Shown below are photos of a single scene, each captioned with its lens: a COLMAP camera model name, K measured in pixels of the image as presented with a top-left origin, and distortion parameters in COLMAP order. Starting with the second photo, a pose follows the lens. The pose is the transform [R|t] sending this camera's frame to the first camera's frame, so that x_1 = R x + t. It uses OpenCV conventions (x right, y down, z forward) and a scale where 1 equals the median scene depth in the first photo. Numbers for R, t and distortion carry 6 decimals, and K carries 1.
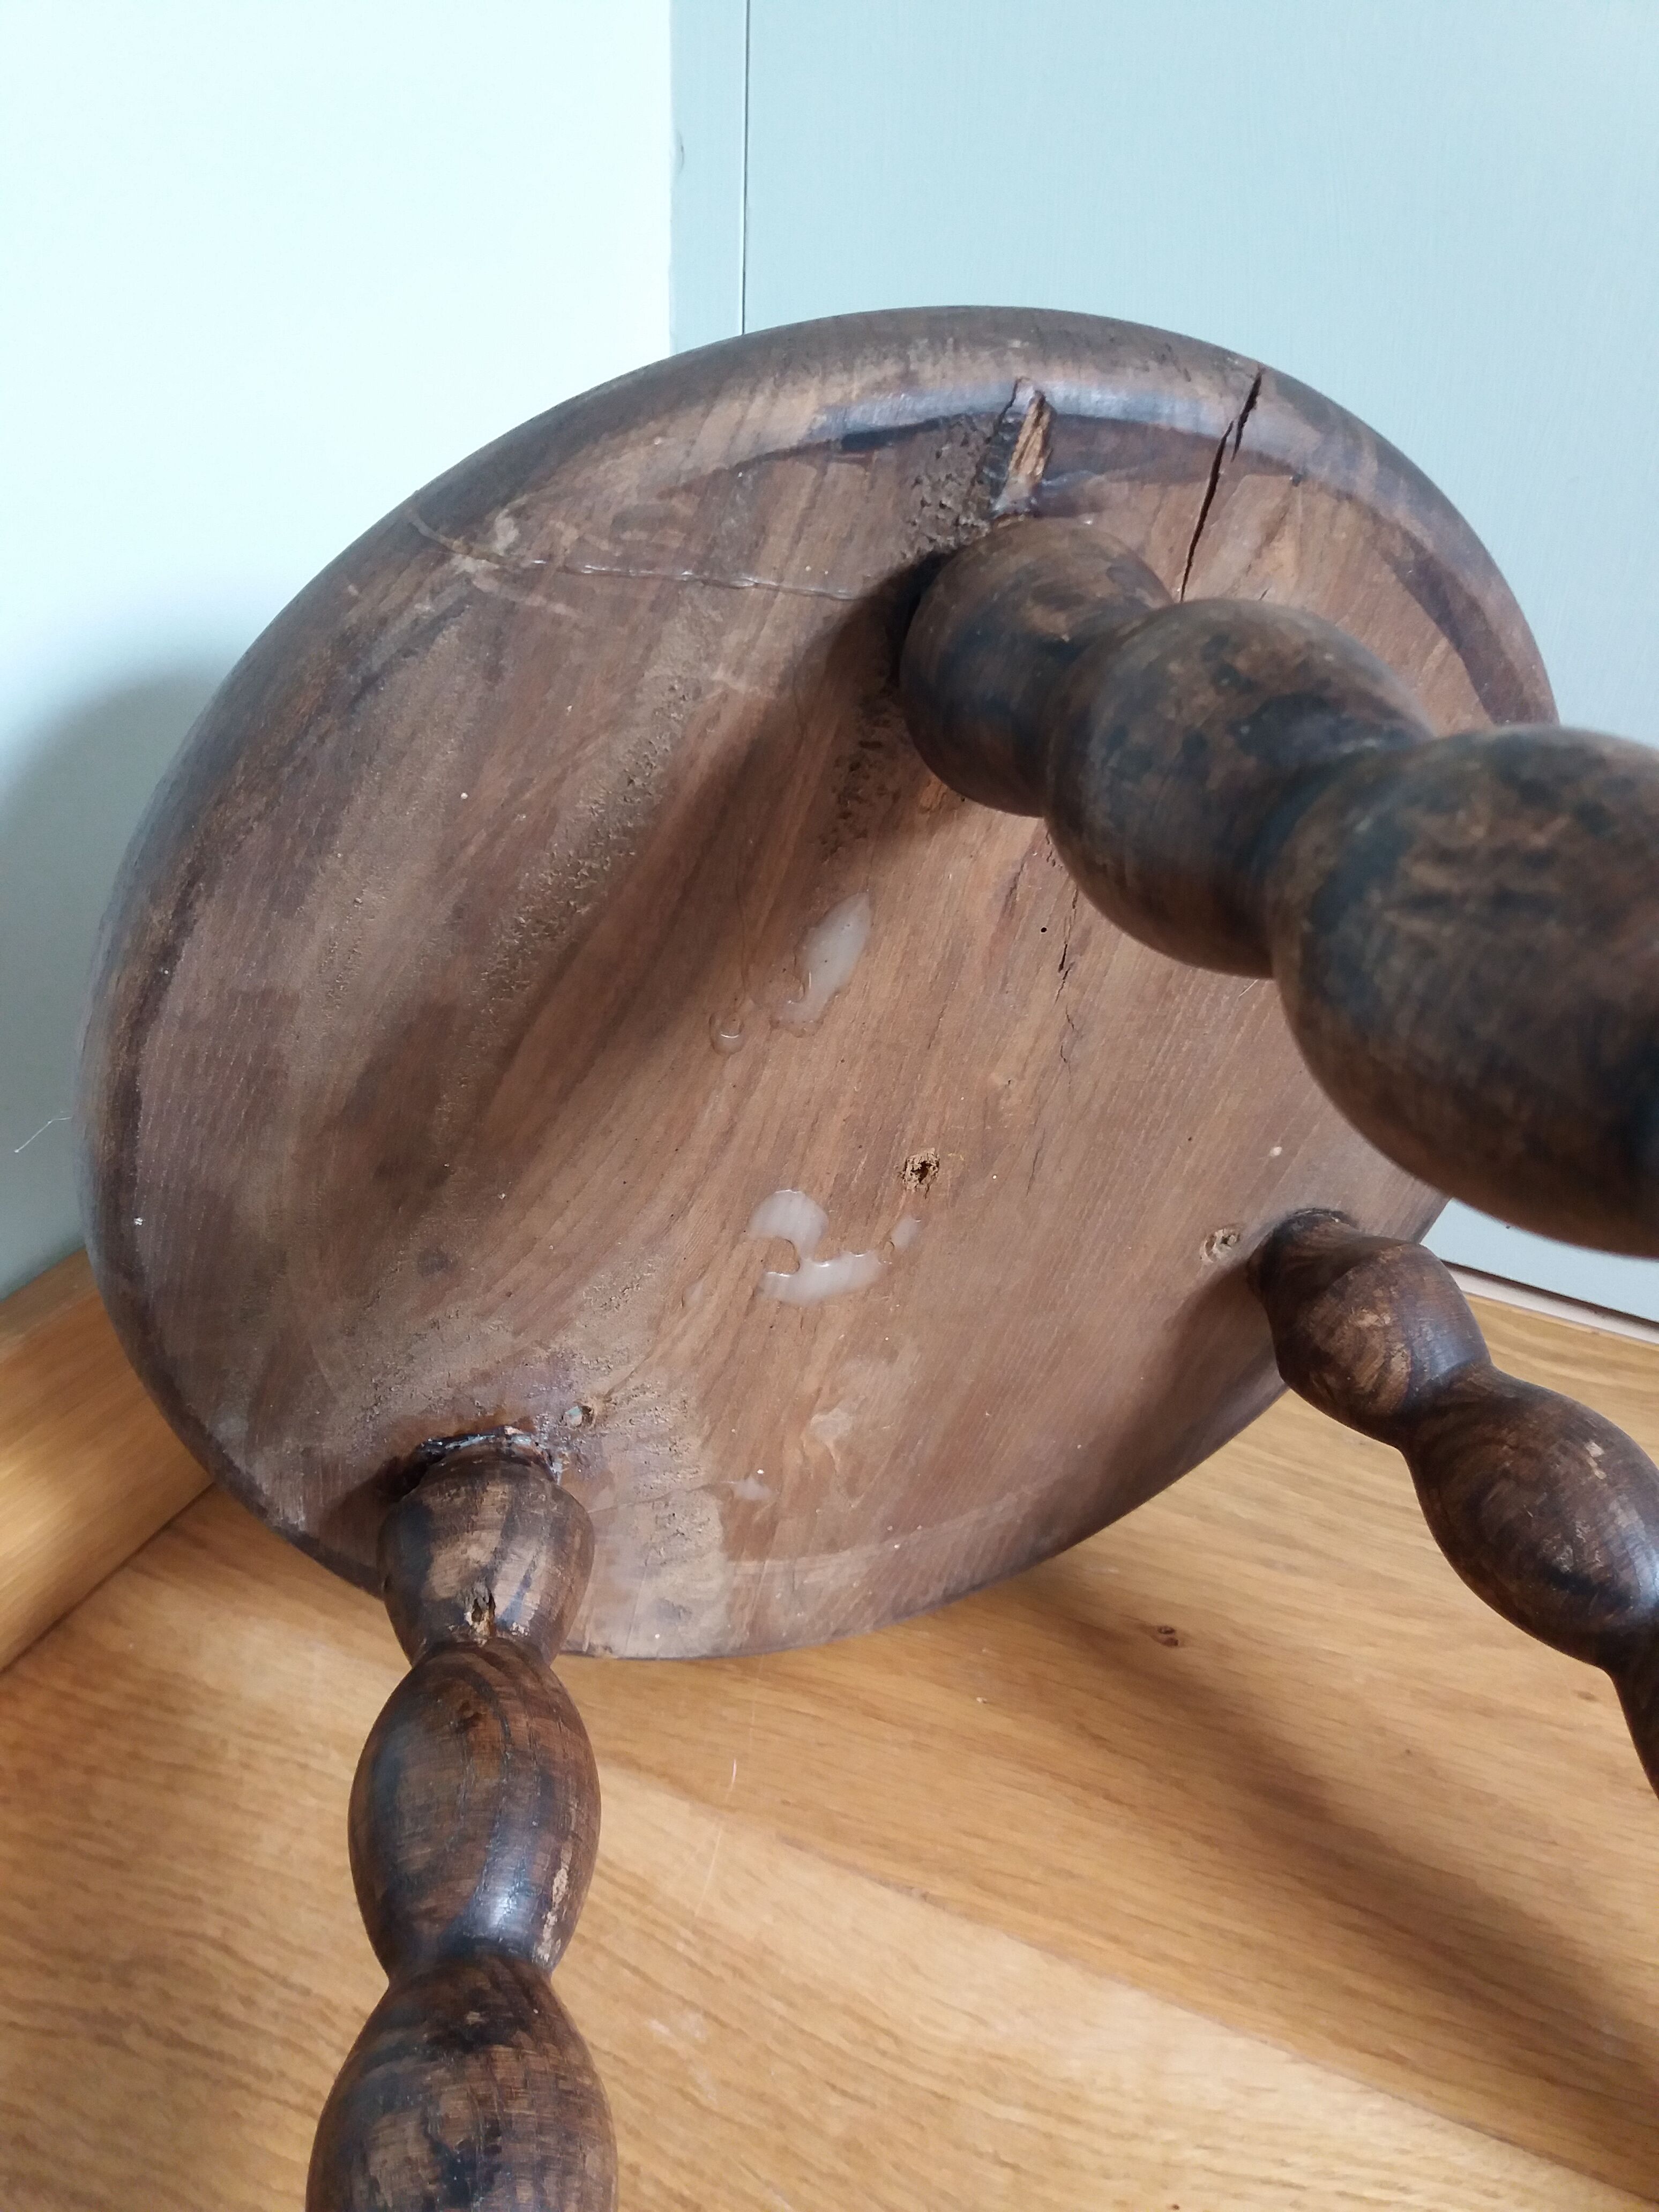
lens RADIAL K [[1847.7, 0, 862.3], [0, 1847.7, 1103.7], [0, 0, 1]] dist [-0.022293, 0.021107]
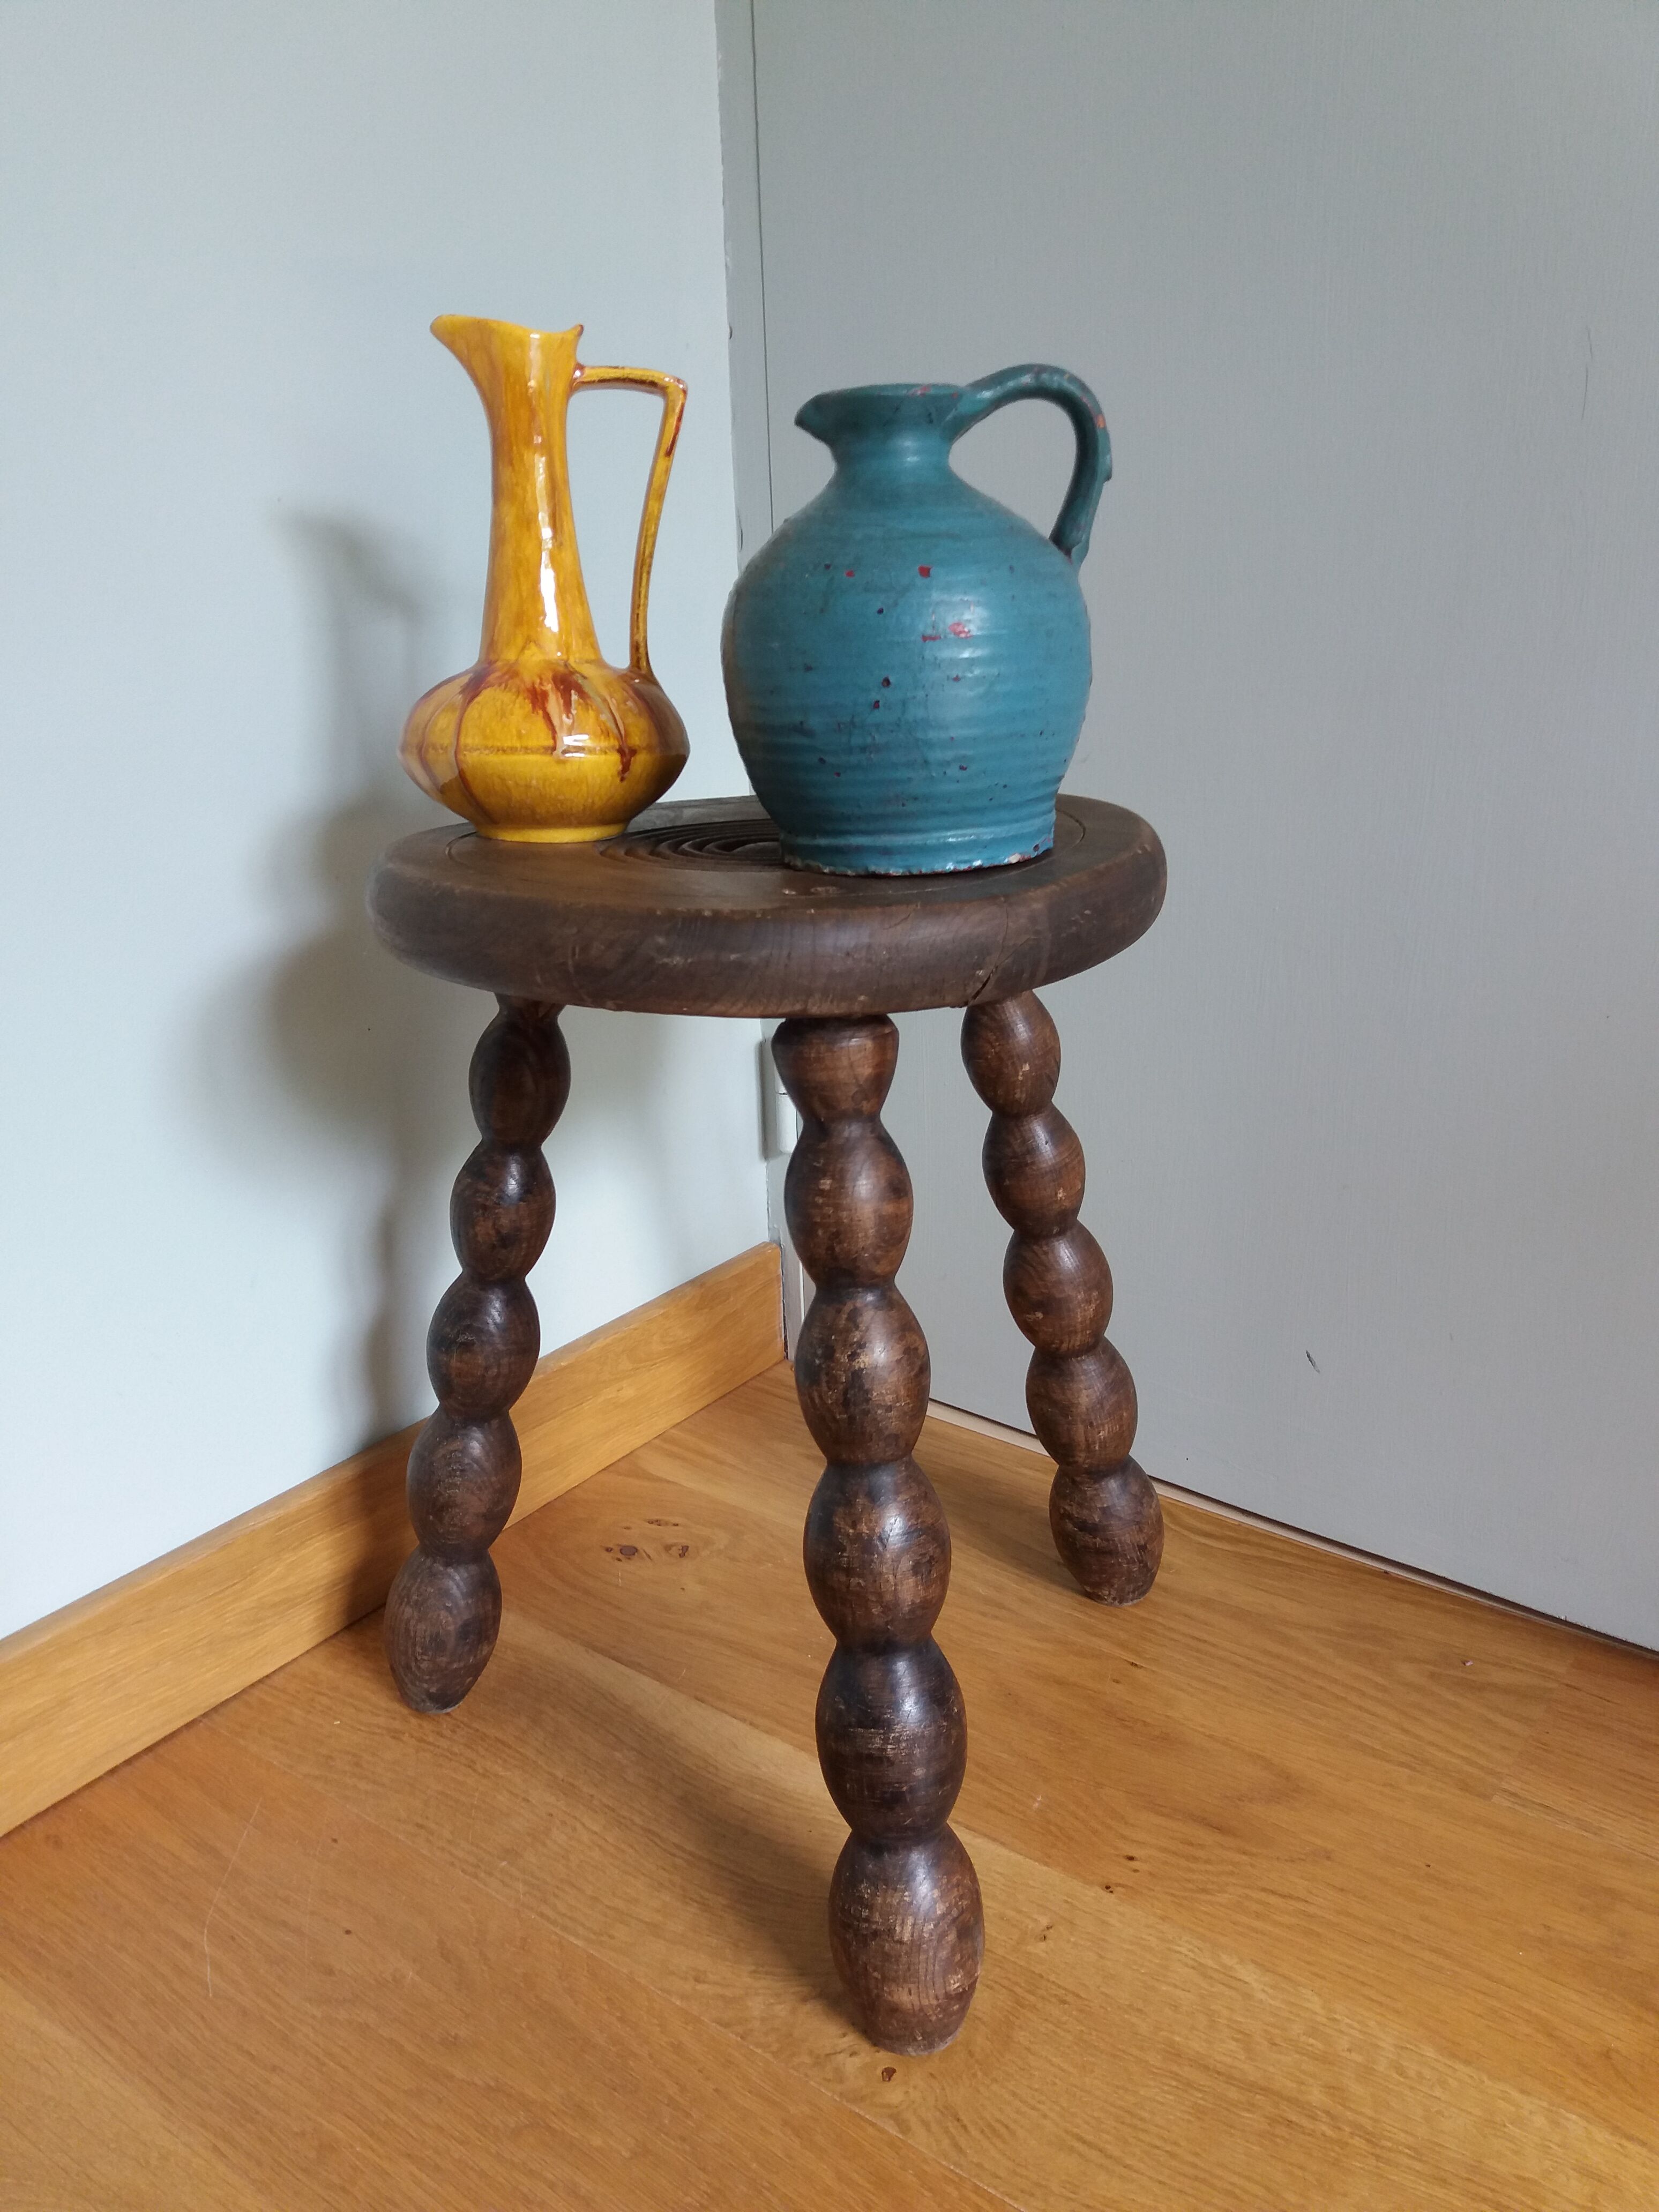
lens RADIAL K [[1833.8, 0, 865.7], [0, 1833.8, 1097.1], [0, 0, 1]] dist [-0.014785, 0.011496]
pose [[0.976952, 0.005235, -0.213394, 0.667881], [-0.045574, 0.981764, -0.184561, 0.104076], [0.208536, 0.190032, 0.959375, -1.267475]]
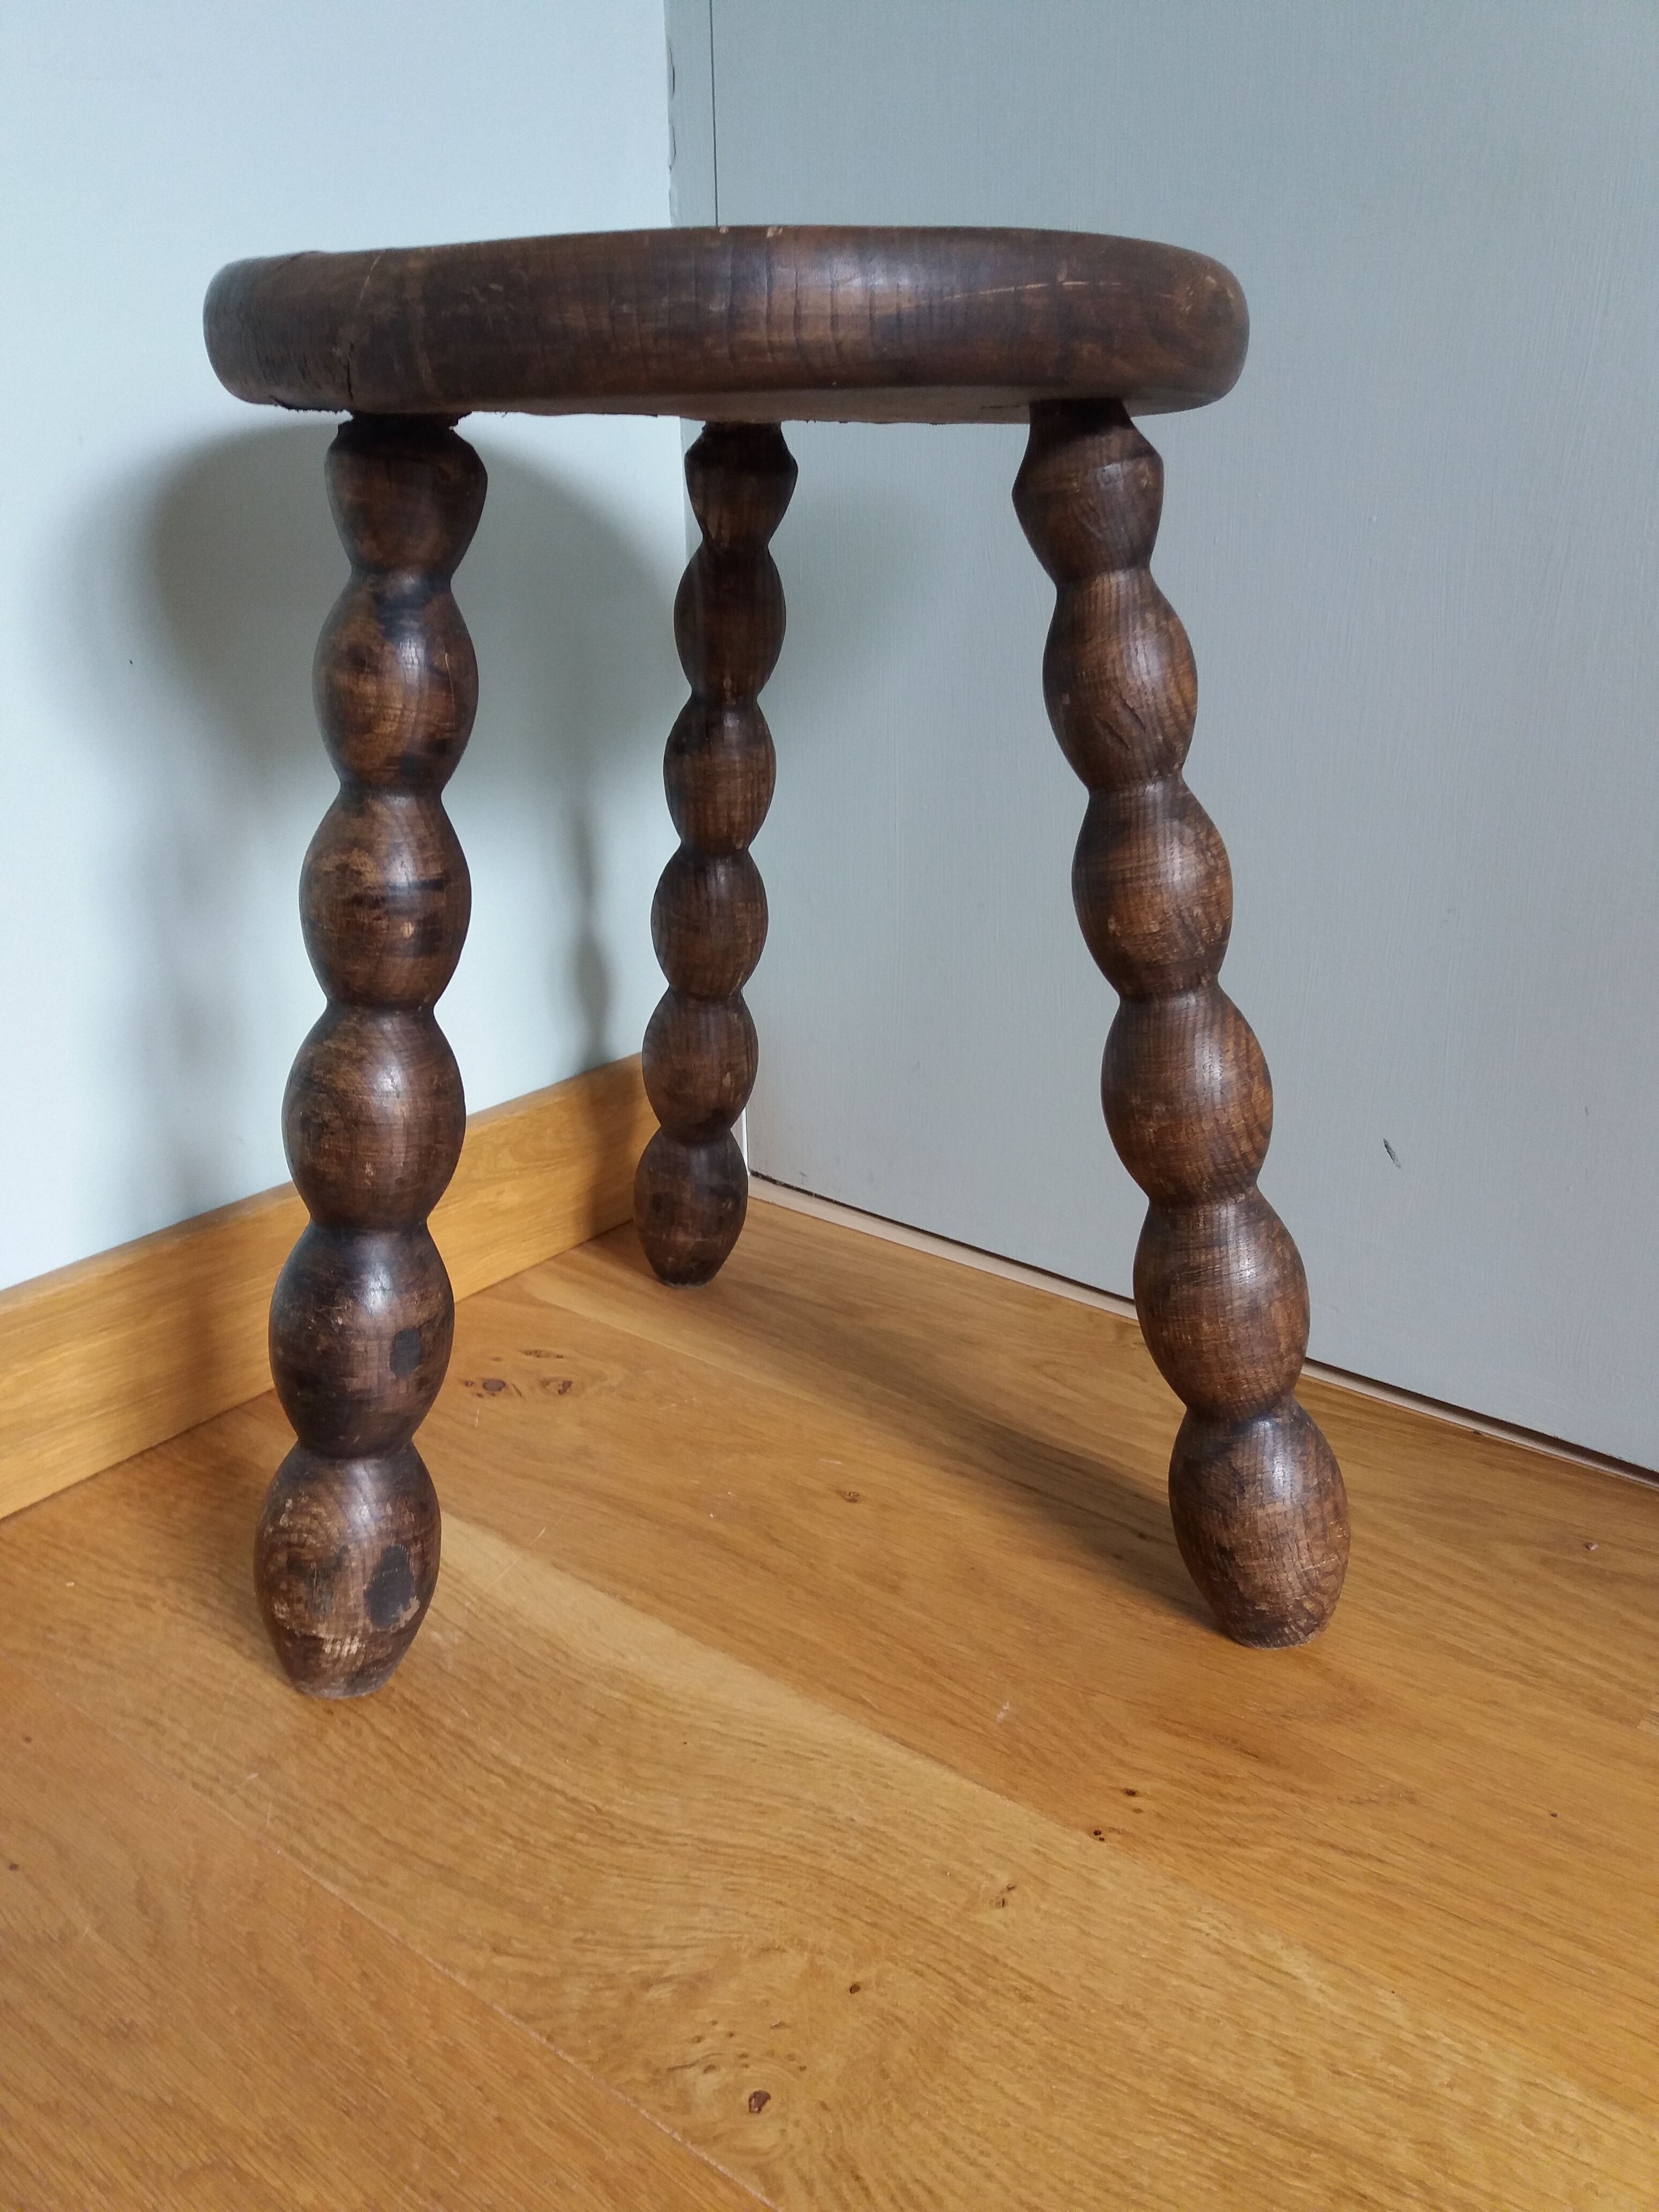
lens RADIAL K [[1831.3, 0, 865.3], [0, 1831.3, 1106.9], [0, 0, 1]] dist [0.006088, -0.017748]
pose [[0.973992, 0.035996, -0.223704, 0.625086], [-0.069823, 0.986936, -0.145197, 0.239570], [0.215555, 0.157040, 0.963781, -0.602698]]
